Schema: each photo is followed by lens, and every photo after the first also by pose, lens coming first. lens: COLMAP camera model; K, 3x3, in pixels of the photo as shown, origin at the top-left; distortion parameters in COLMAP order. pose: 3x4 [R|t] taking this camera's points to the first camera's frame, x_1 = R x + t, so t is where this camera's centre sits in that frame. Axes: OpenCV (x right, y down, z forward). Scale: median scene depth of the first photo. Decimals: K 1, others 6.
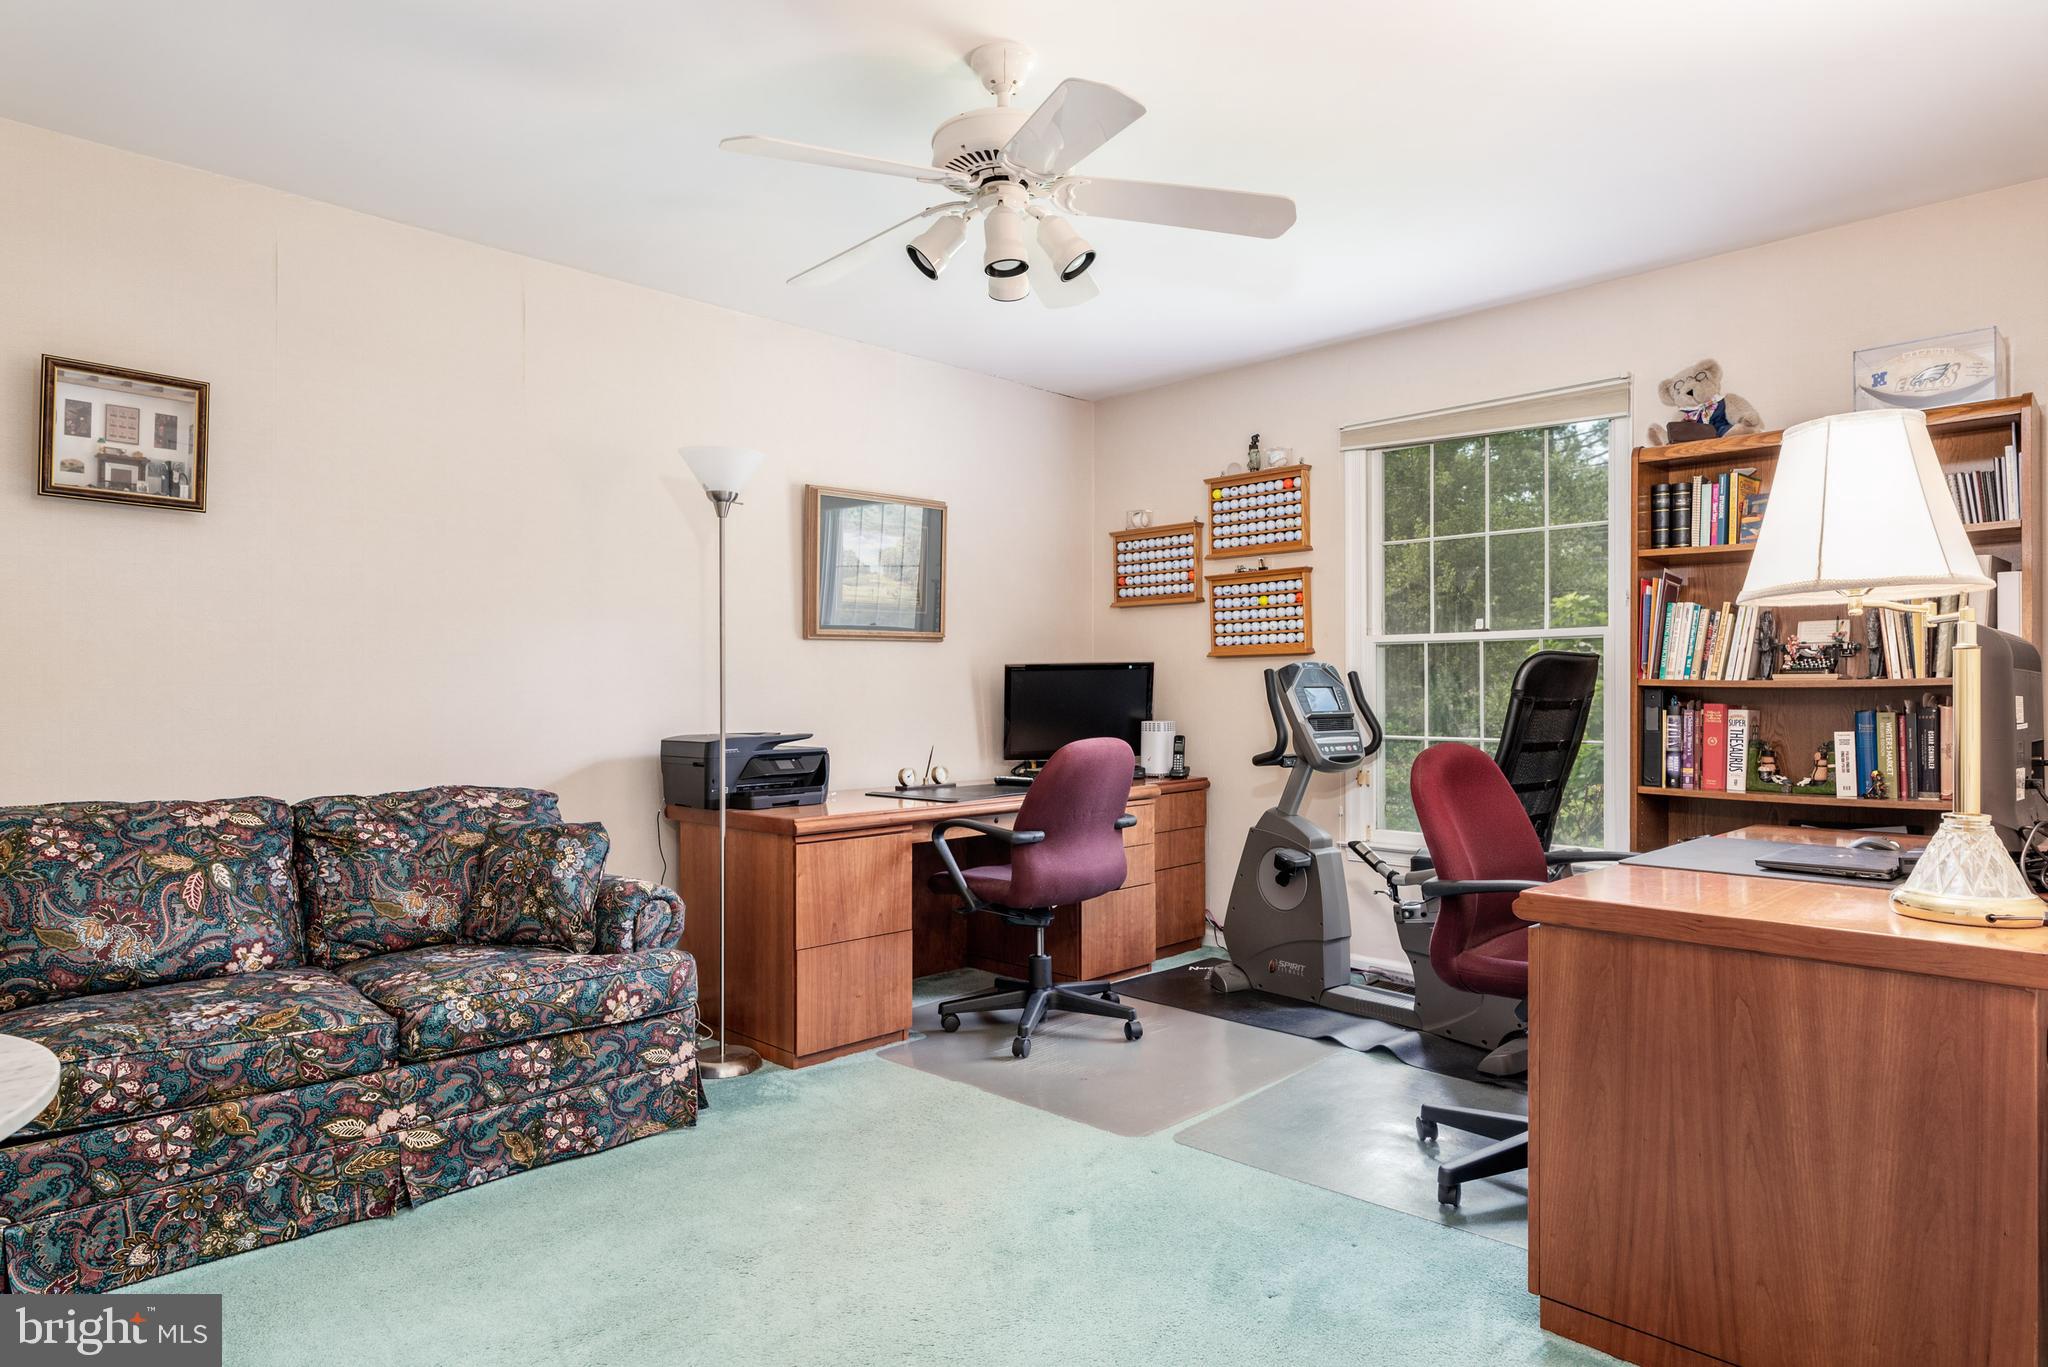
lens RADIAL K [[1175.9, 0, 1024.9], [0, 1175.9, 689.7], [0, 0, 1]] dist [-0.009509, 0.001795]
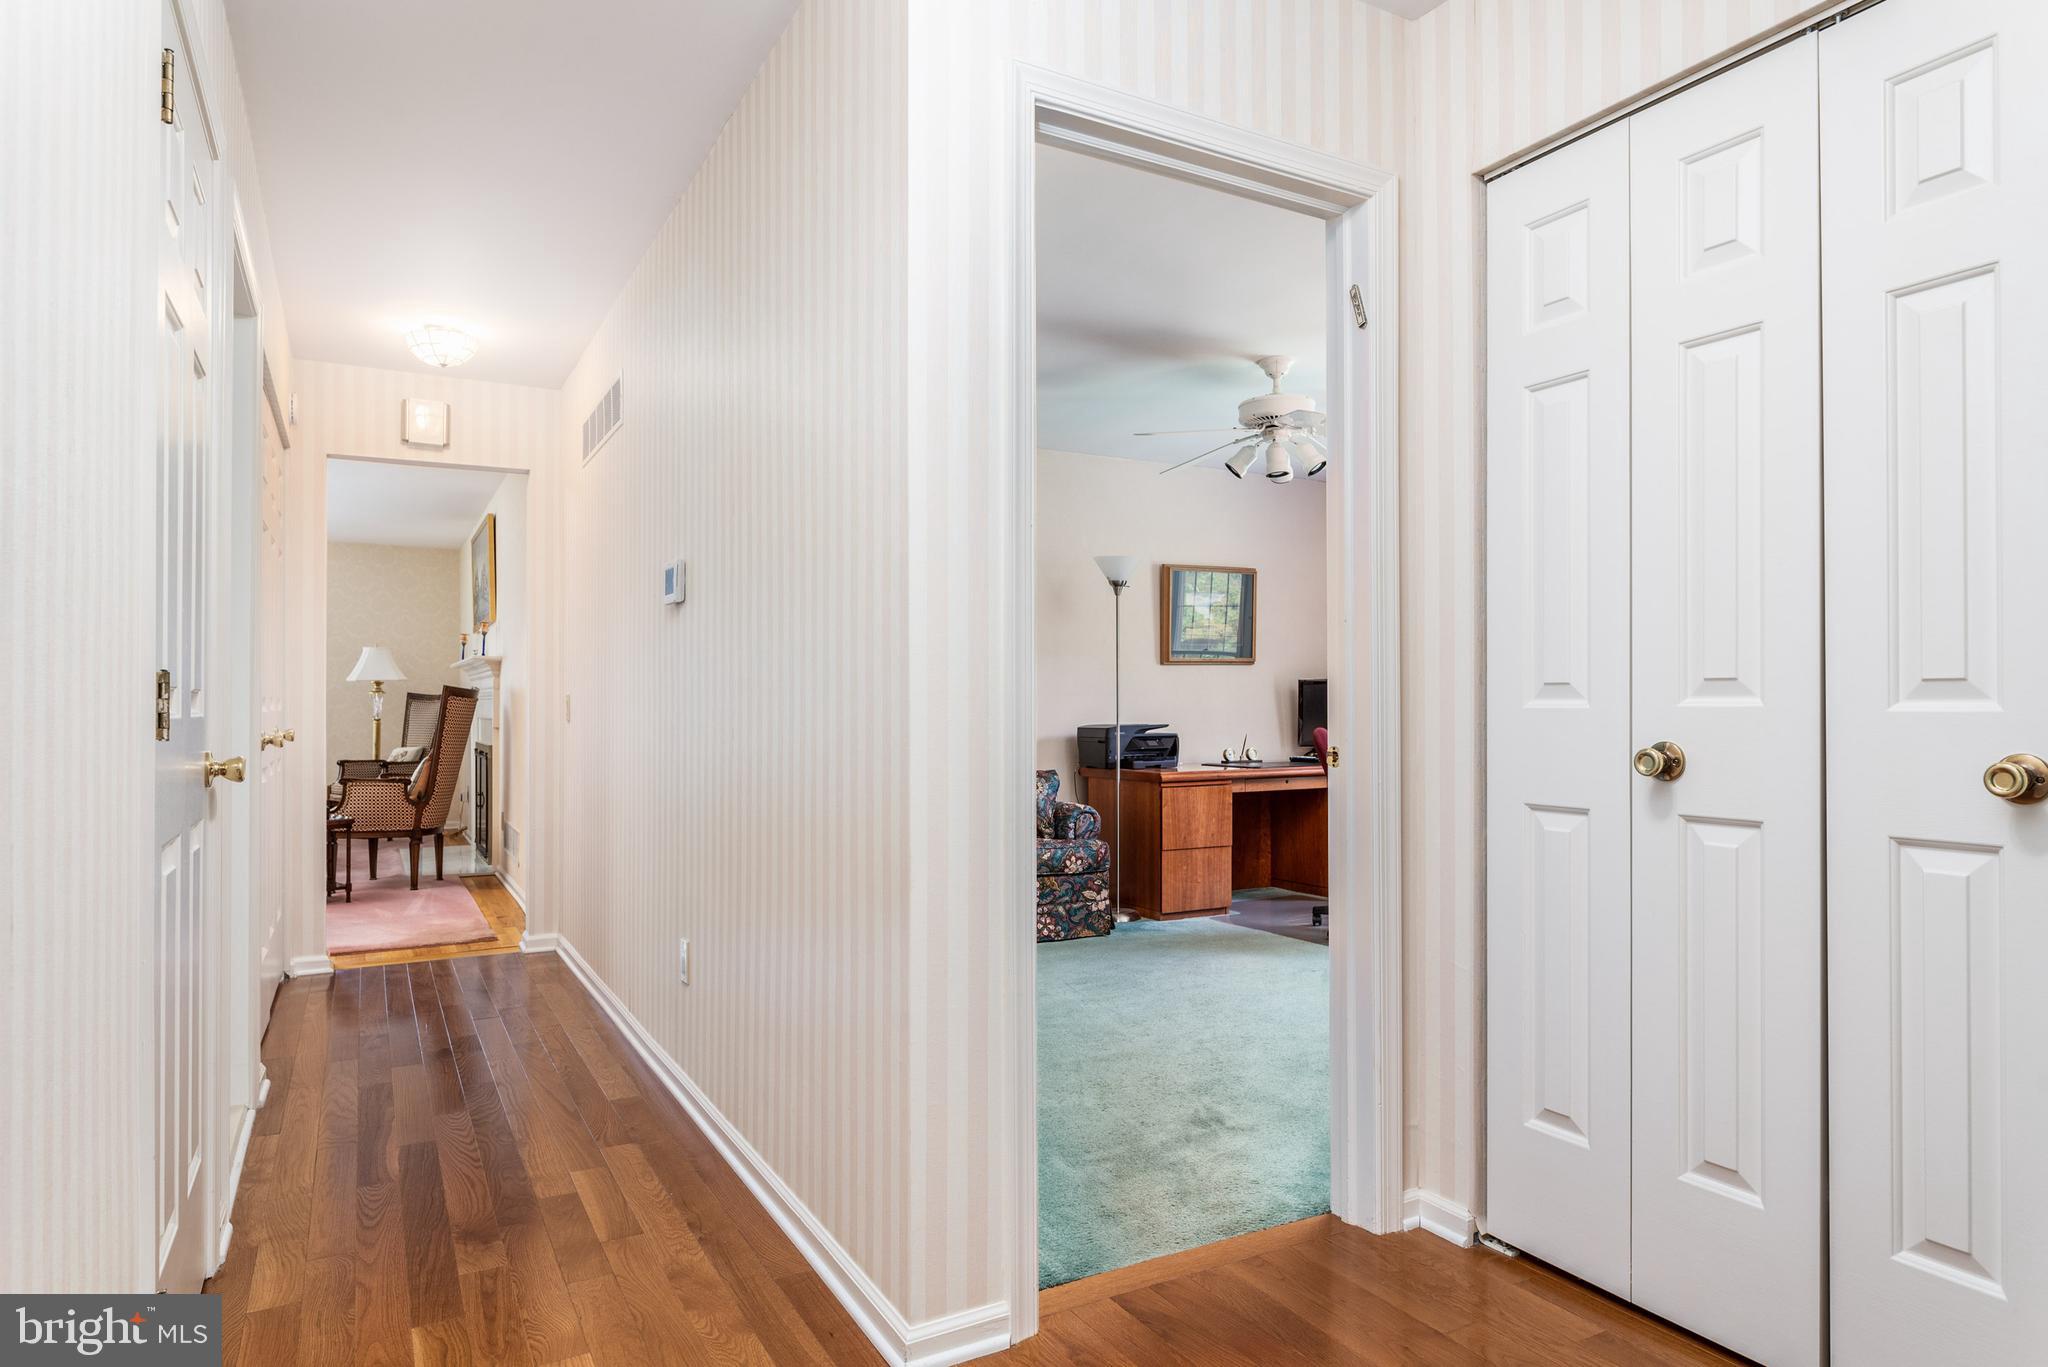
lens RADIAL K [[1175.9, 0, 985.6], [0, 1175.9, 707.4], [0, 0, 1]] dist [-0.009509, 0.001795]
pose [[0.952425, -0.002783, -0.304761, 0.078365], [0.003362, 0.999993, 0.001375, 0.012769], [0.304755, -0.002334, 0.952428, -0.674224]]
